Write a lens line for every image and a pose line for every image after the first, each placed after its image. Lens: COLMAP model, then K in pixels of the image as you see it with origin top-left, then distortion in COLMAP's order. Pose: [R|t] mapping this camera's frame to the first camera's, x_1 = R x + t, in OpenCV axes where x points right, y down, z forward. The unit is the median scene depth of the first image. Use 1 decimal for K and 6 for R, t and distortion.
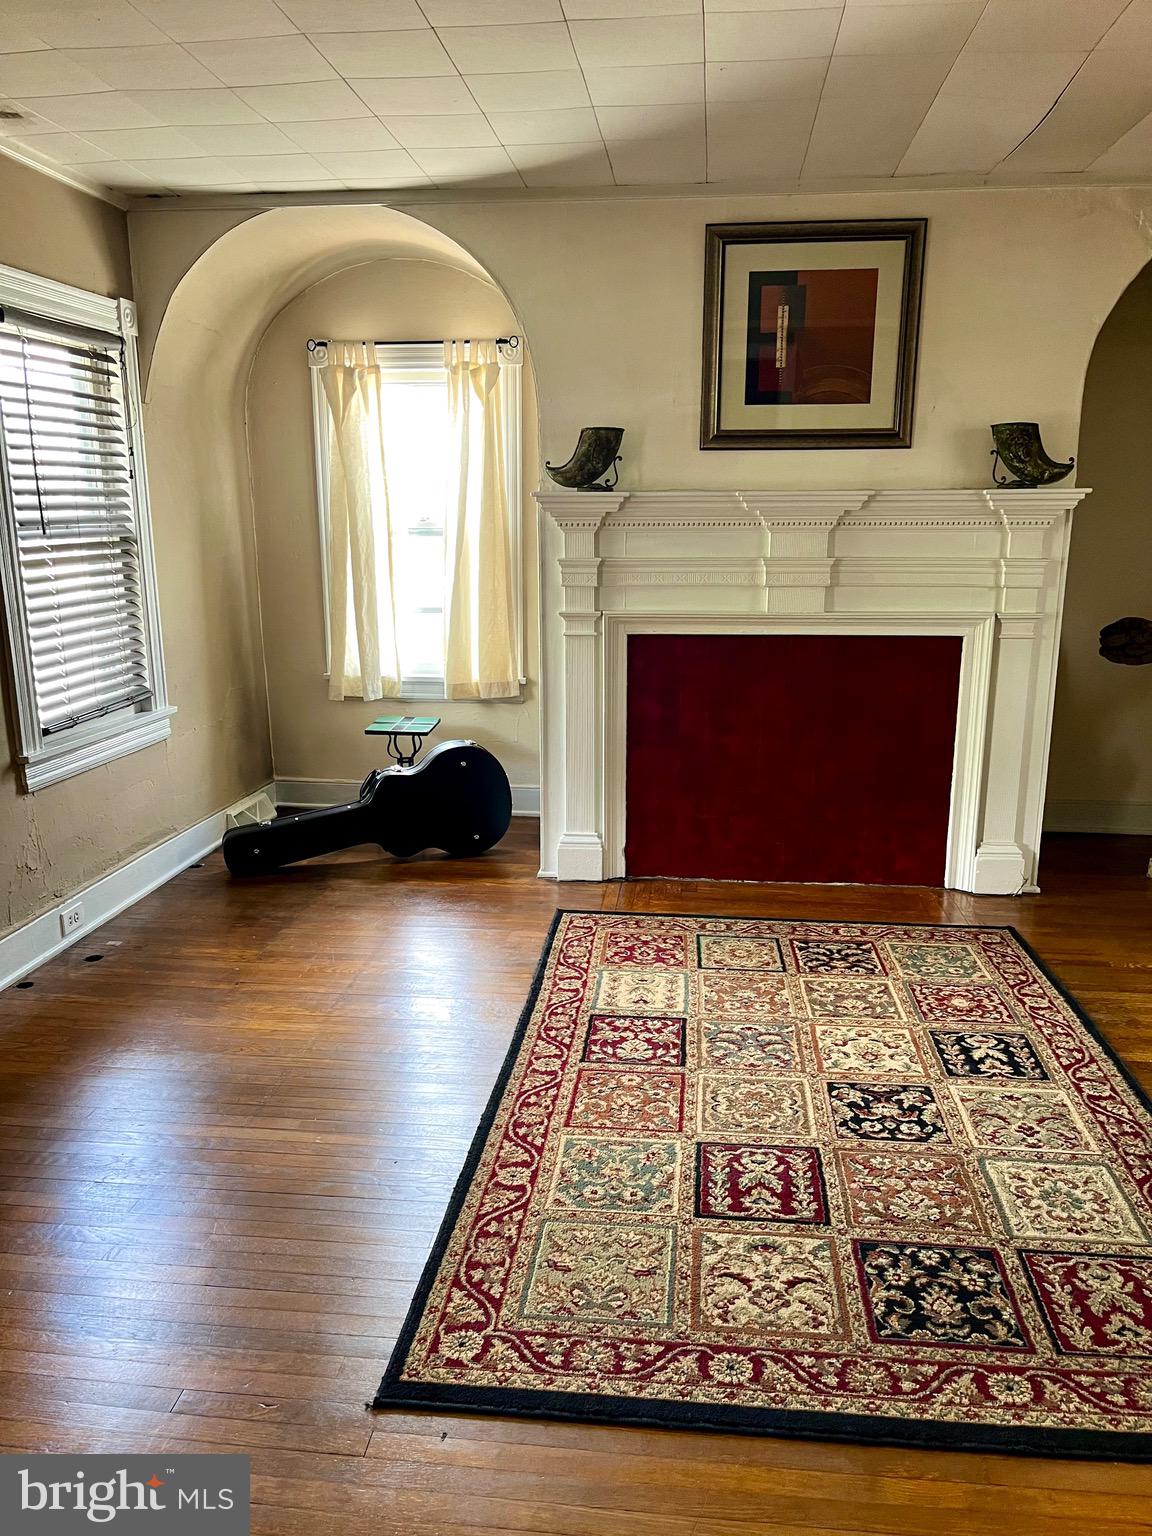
lens RADIAL K [[1150.0, 0, 572.4], [0, 1150.0, 783.7], [0, 0, 1]] dist [0.065193, -0.091815]
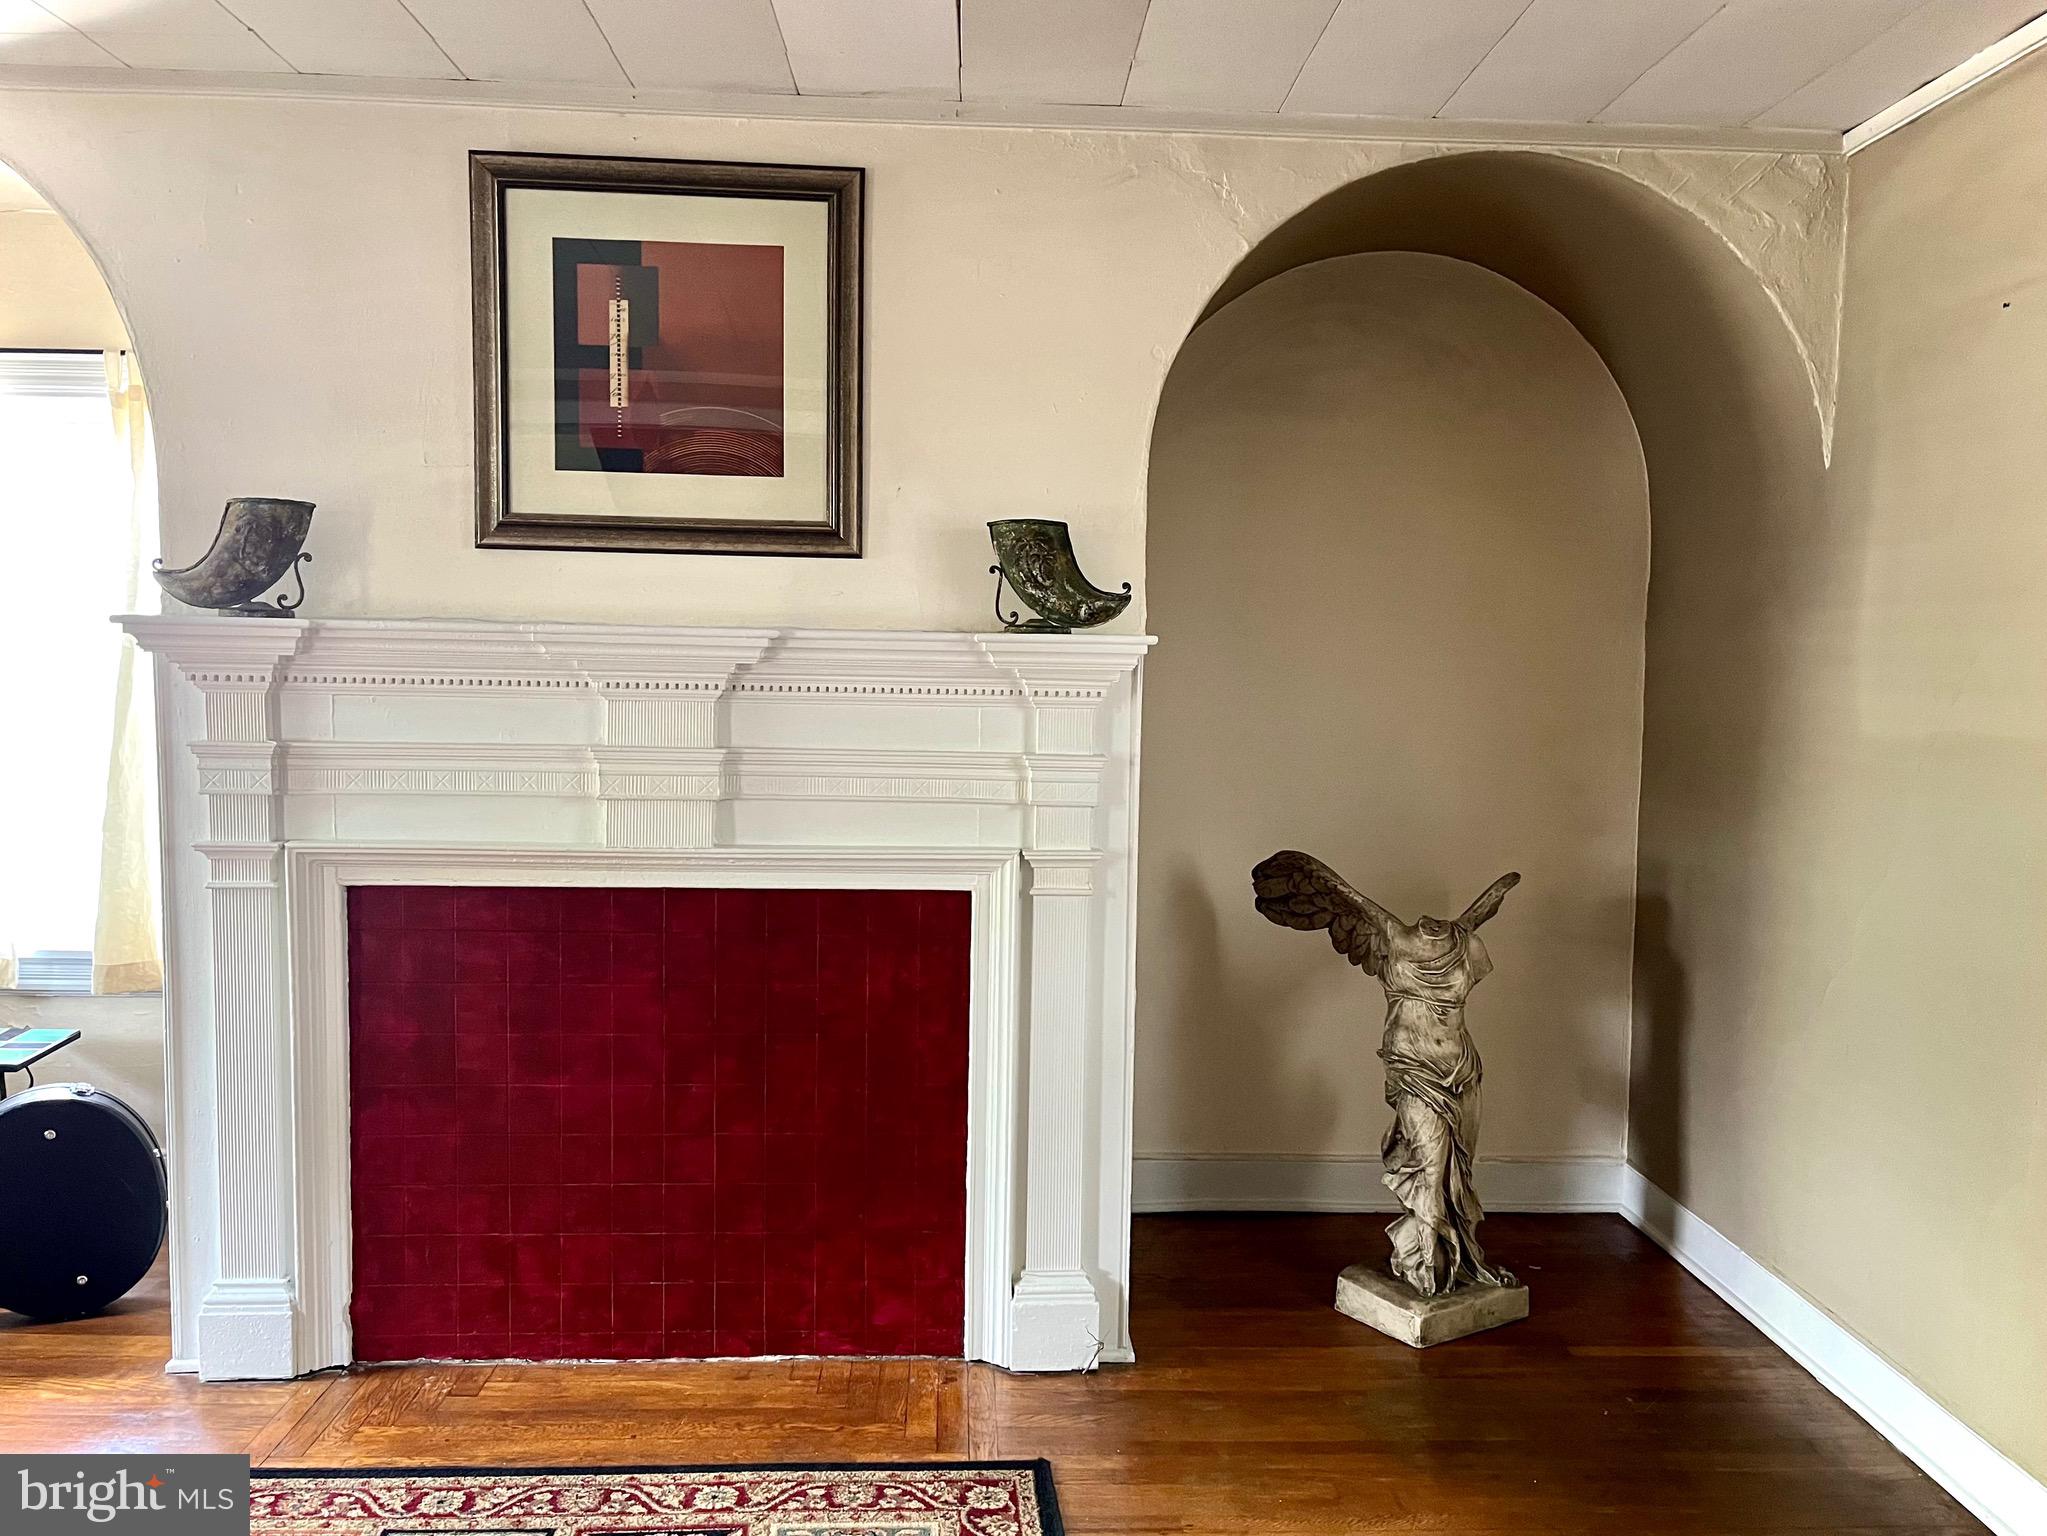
lens RADIAL K [[1621.3, 0, 1021.7], [0, 1621.3, 783.3], [0, 0, 1]] dist [0.072538, -0.128904]
pose [[0.987588, 0.006808, 0.156919, 0.338558], [0.016736, 0.988812, -0.148227, -0.089162], [-0.156172, 0.149013, 0.976425, 0.330584]]
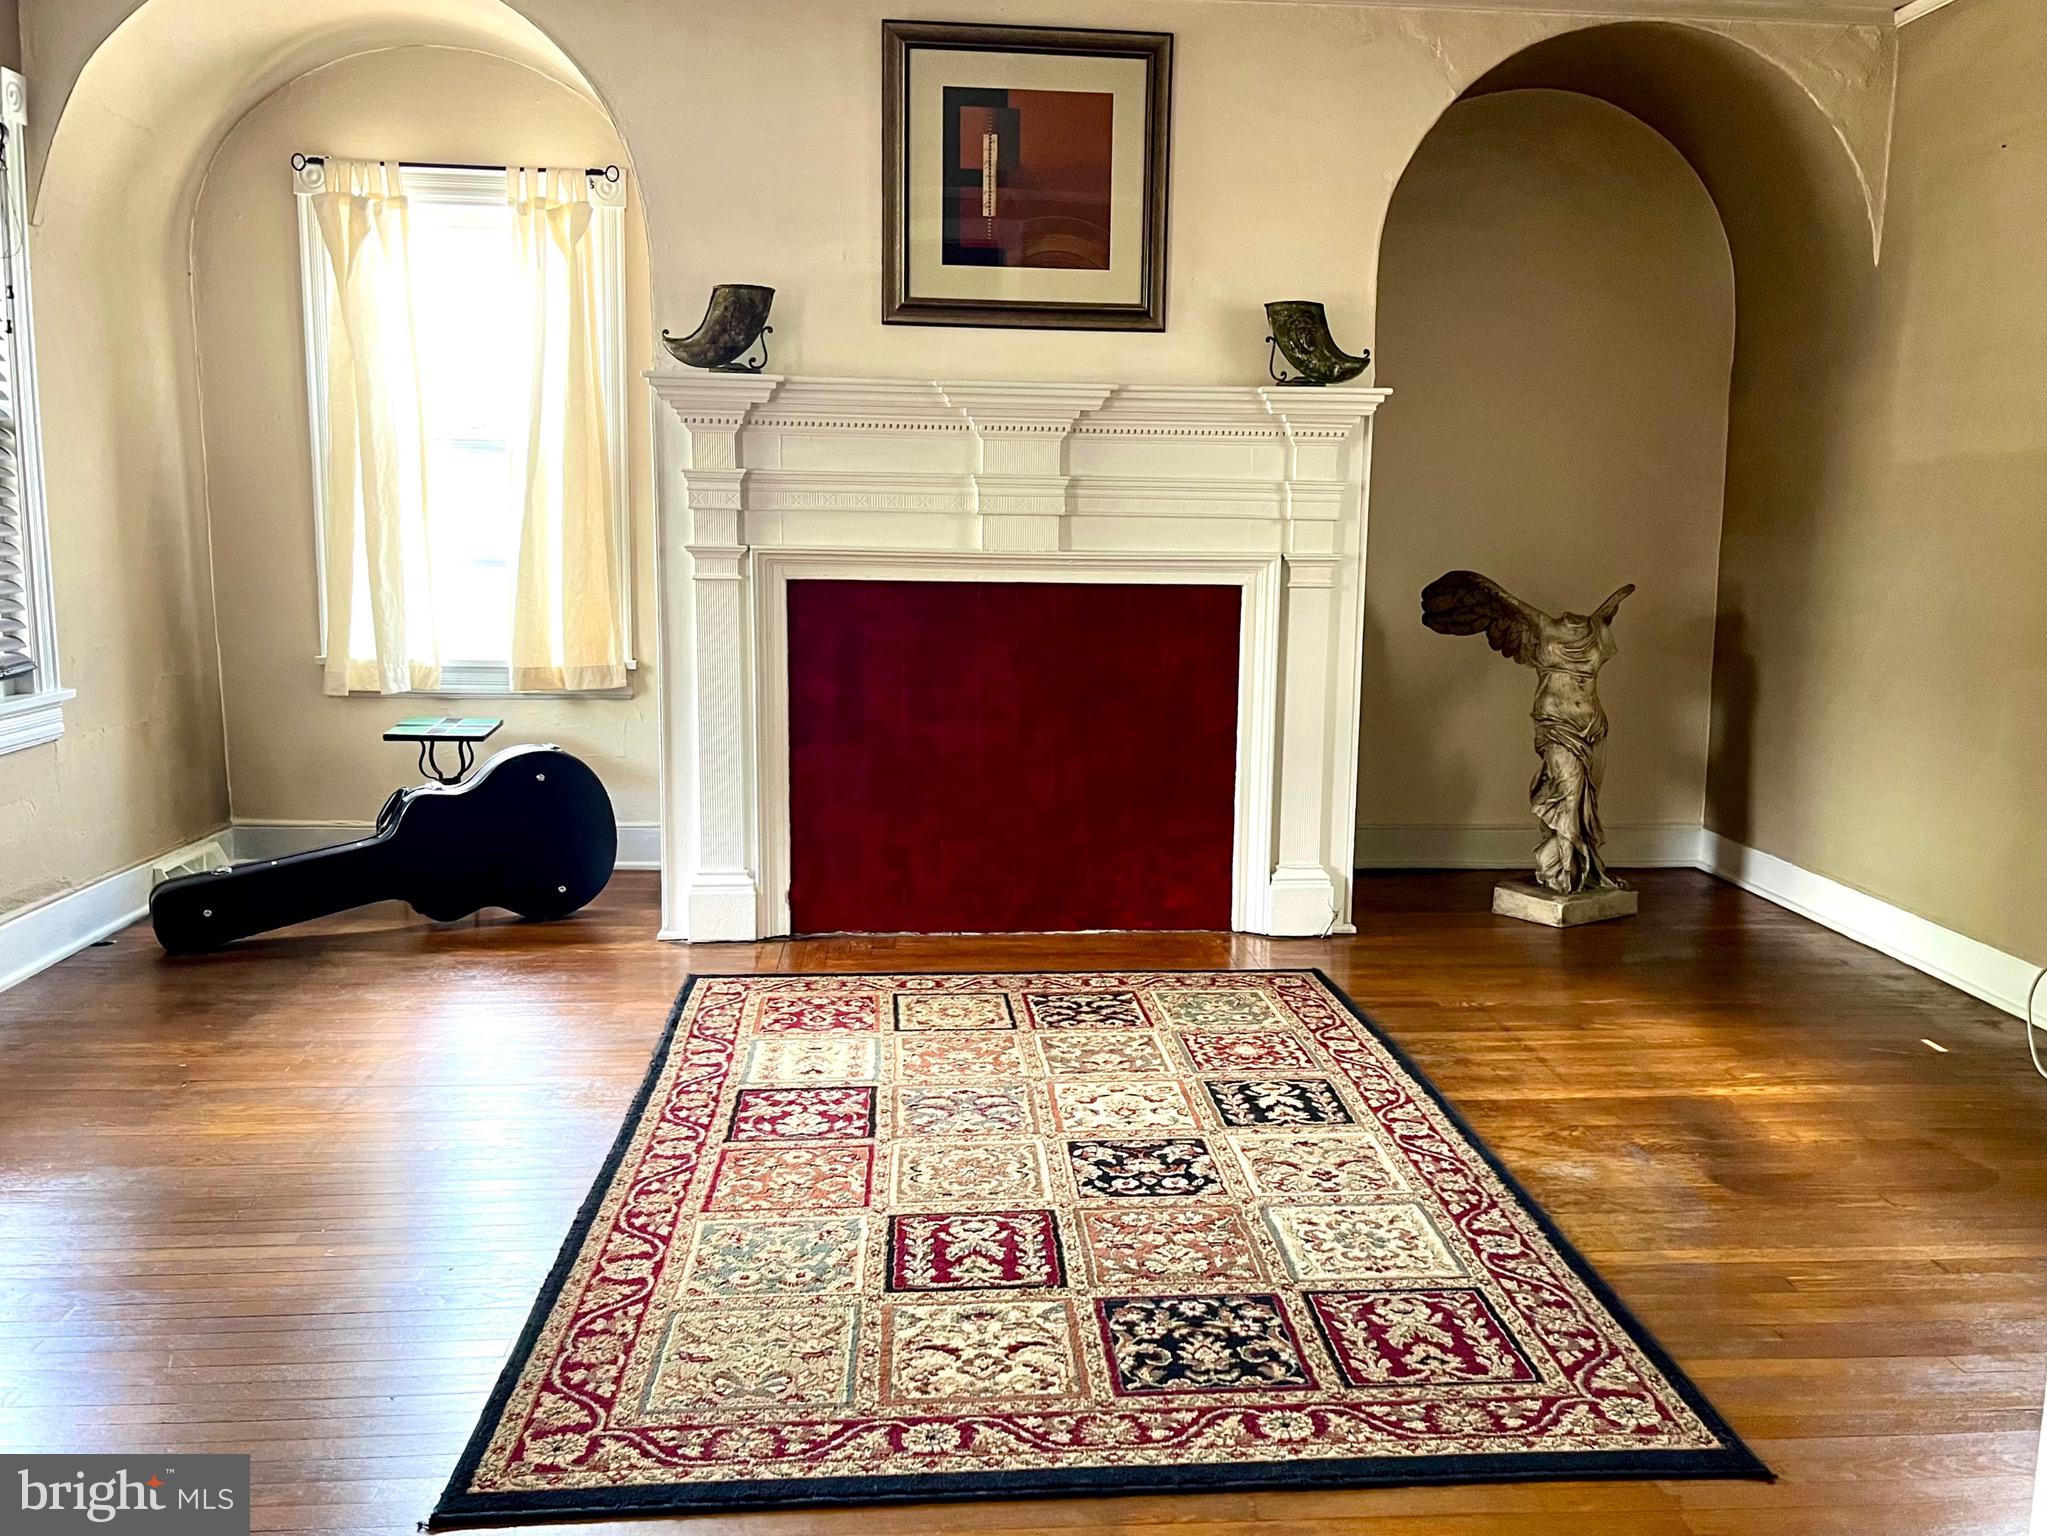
lens RADIAL K [[1770.6, 0, 1063.1], [0, 1770.6, 773.3], [0, 0, 1]] dist [0.075916, -0.131914]
pose [[0.980511, -0.013249, 0.196018, -0.000161], [0.028562, 0.996736, -0.075504, 0.107002], [-0.194378, 0.079632, 0.977689, -0.113616]]
